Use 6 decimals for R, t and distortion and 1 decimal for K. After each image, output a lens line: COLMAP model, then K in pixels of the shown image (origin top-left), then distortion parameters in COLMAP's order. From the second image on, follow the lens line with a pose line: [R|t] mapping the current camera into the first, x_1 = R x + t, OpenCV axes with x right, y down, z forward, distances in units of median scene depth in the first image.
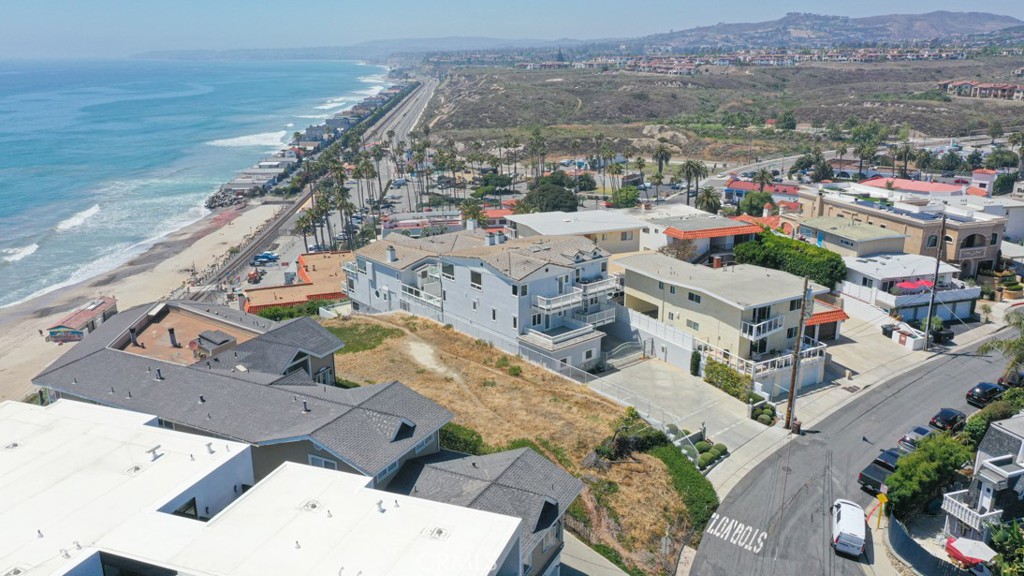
lens RADIAL K [[805.5, 0, 517.8], [0, 805.5, 288.1], [0, 0, 1]] dist [0.005365, -0.001130]
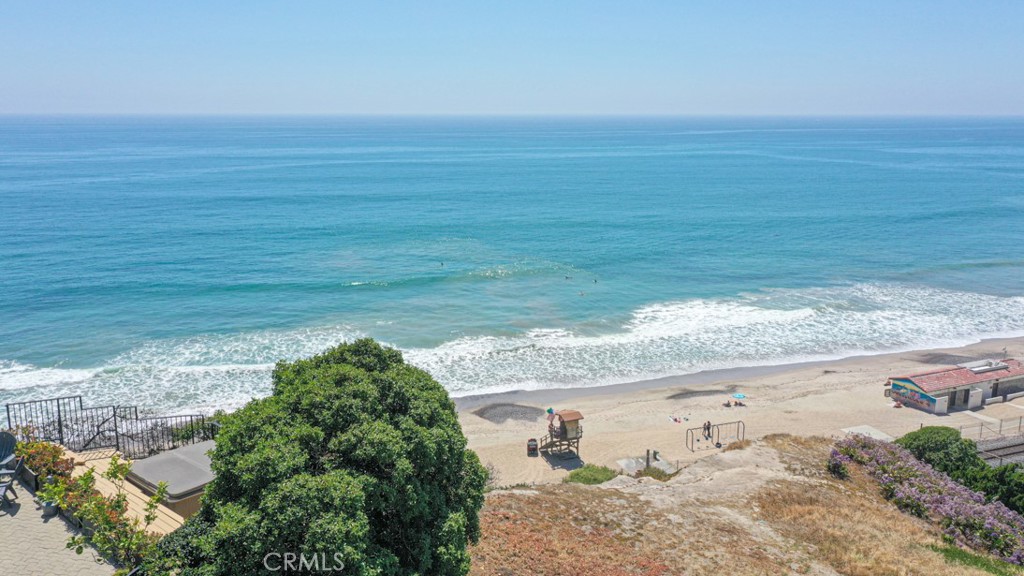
lens RADIAL K [[805.5, 0, 515.8], [0, 805.5, 288.1], [0, 0, 1]] dist [0.005365, -0.001130]
pose [[0.353587, 0.202833, -0.913146, -0.178435], [-0.264968, 0.957941, 0.110183, -0.015605], [0.897089, 0.202995, 0.392460, 0.727491]]
